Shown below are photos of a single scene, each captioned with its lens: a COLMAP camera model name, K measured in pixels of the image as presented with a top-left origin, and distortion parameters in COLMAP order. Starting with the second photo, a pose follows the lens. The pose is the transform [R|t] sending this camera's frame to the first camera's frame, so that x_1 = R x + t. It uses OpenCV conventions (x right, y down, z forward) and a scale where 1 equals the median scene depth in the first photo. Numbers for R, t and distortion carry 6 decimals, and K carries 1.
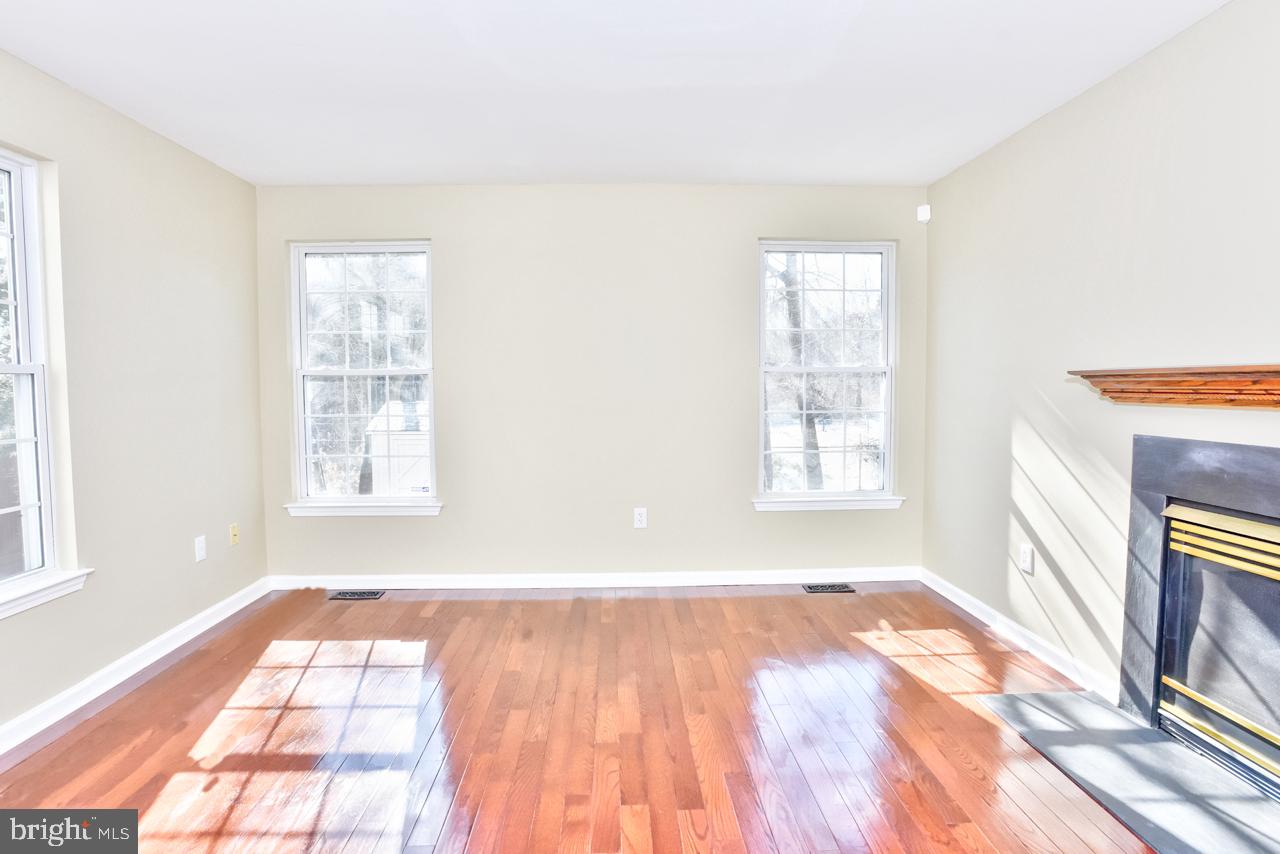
lens RADIAL K [[665.3, 0, 636.6], [0, 665.3, 427.1], [0, 0, 1]] dist [-0.068878, 0.029326]
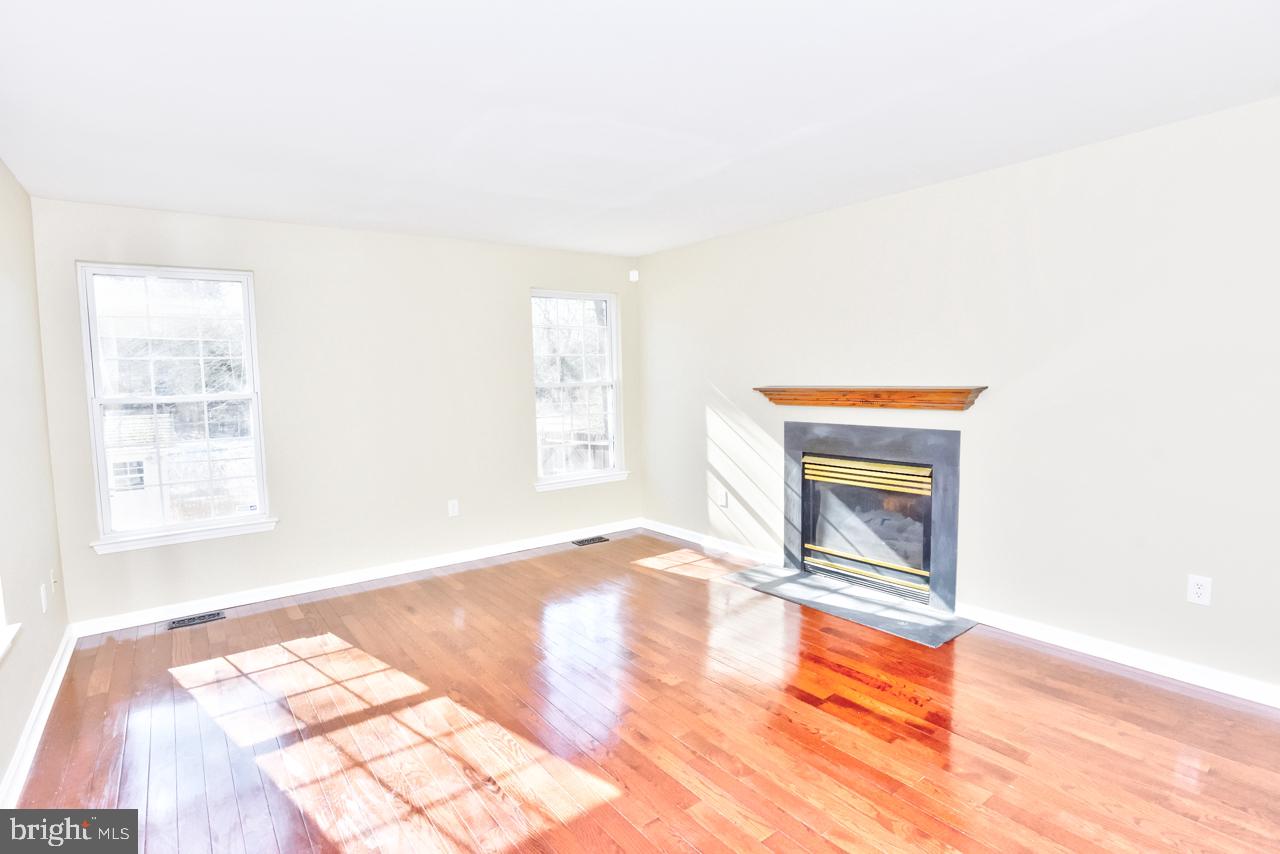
lens RADIAL K [[642.7, 0, 636.6], [0, 642.7, 425.3], [0, 0, 1]] dist [-0.064920, 0.025115]
pose [[0.818520, -0.058912, 0.571450, -0.653922], [0.055463, 0.998185, 0.023462, -0.045021], [-0.571795, 0.012490, 0.820302, -0.291647]]
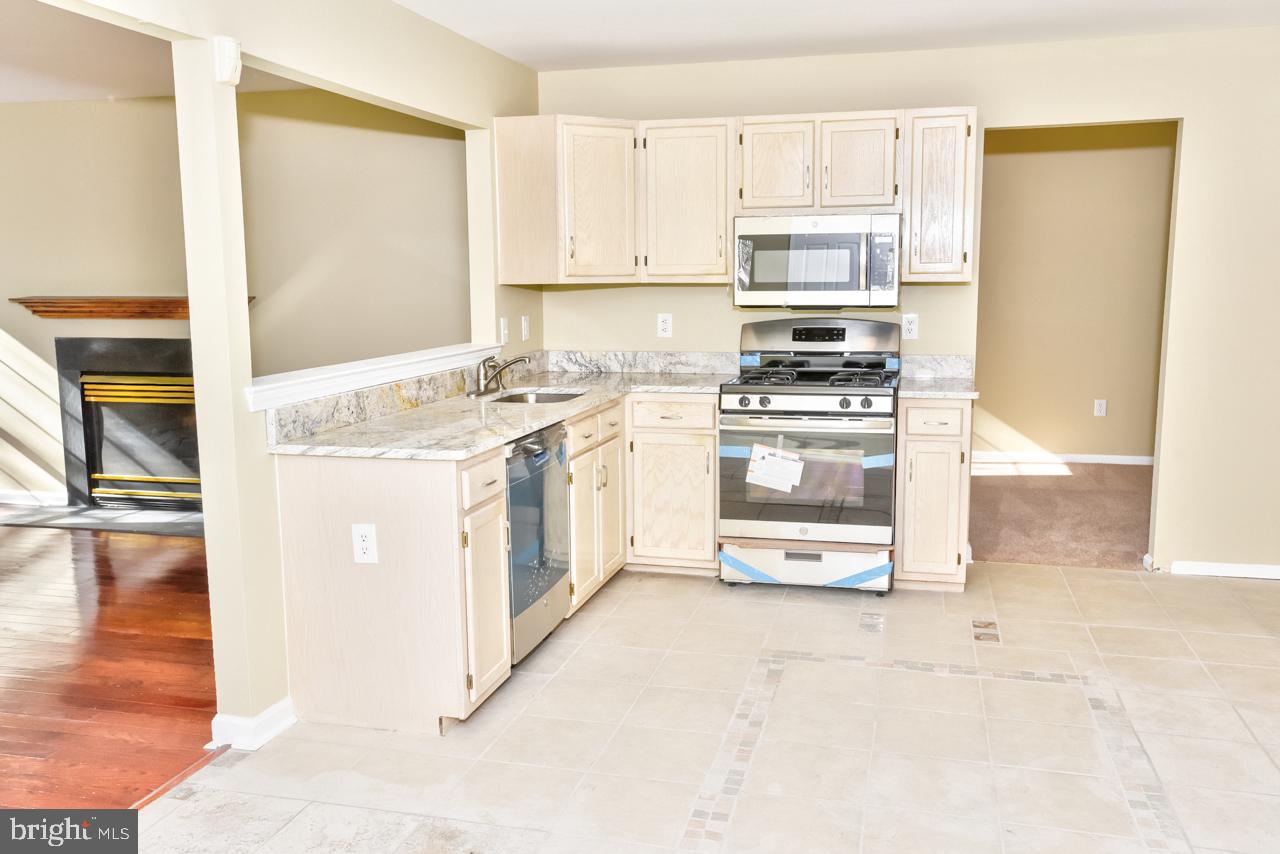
lens RADIAL K [[1054.5, 0, 639.9], [0, 1054.5, 414.1], [0, 0, 1]] dist [0.001450, 0.067320]
pose [[0.285954, -0.125232, 0.950025, -1.390979], [0.067974, 0.991577, 0.110249, 0.008260], [-0.955829, 0.033051, 0.292058, -1.203533]]
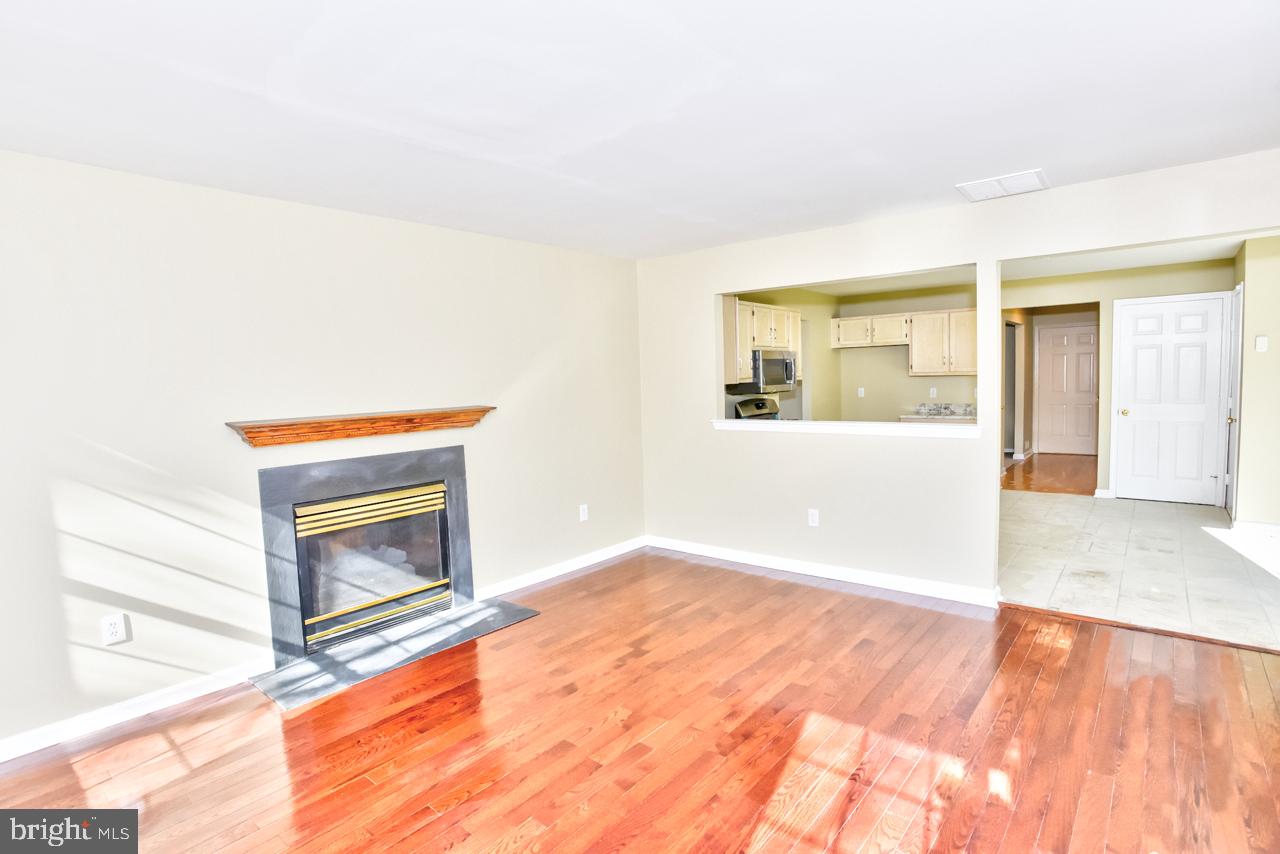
lens RADIAL K [[642.7, 0, 636.6], [0, 642.7, 425.3], [0, 0, 1]] dist [-0.064920, 0.025115]
pose [[-0.739421, -0.020525, 0.672931, -0.712935], [0.078628, 0.990062, 0.116595, -0.173286], [-0.668636, 0.139123, -0.730459, 1.419590]]
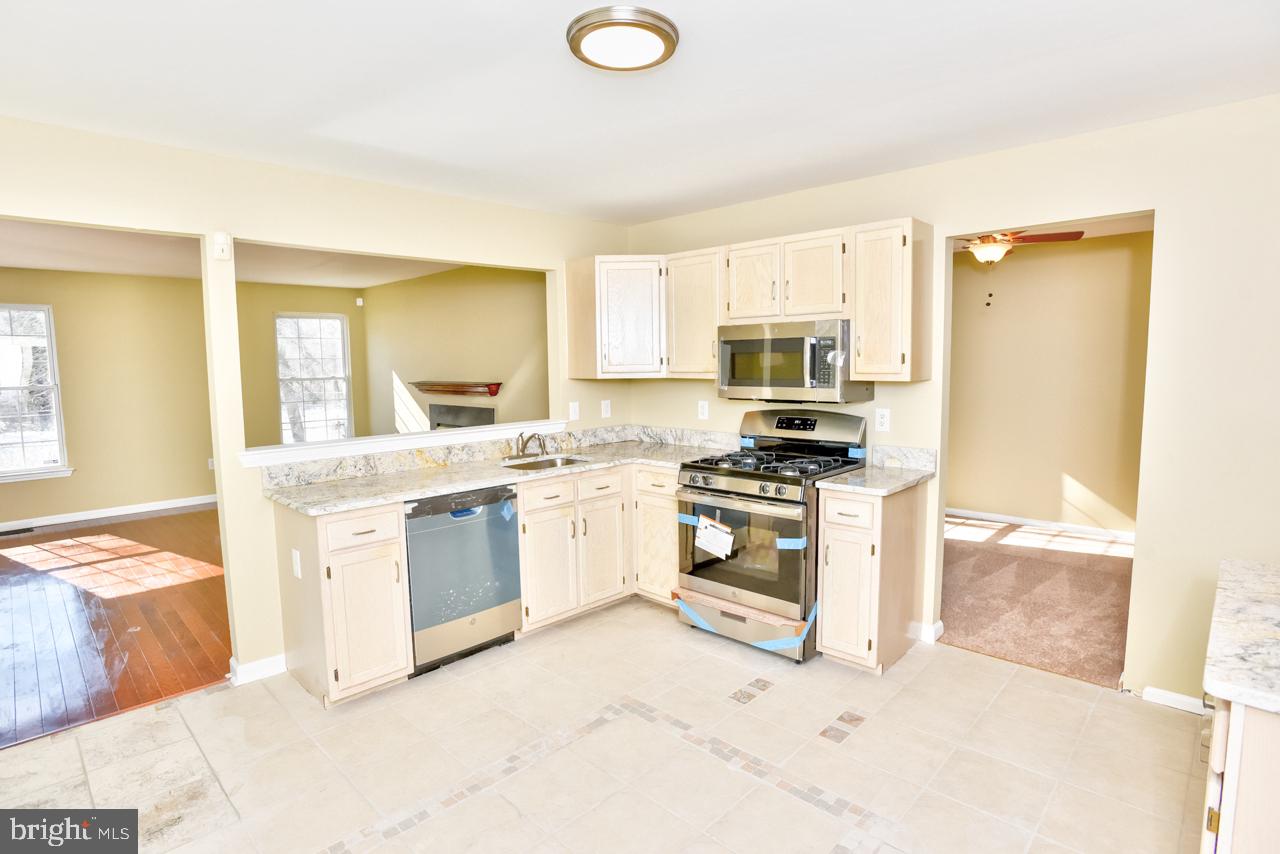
lens RADIAL K [[642.7, 0, 636.6], [0, 642.7, 425.3], [0, 0, 1]] dist [-0.064920, 0.025115]
pose [[0.720142, -0.072646, 0.690013, -0.565665], [0.053976, 0.997355, 0.048671, 0.017490], [-0.691724, 0.002194, 0.722159, -1.752832]]
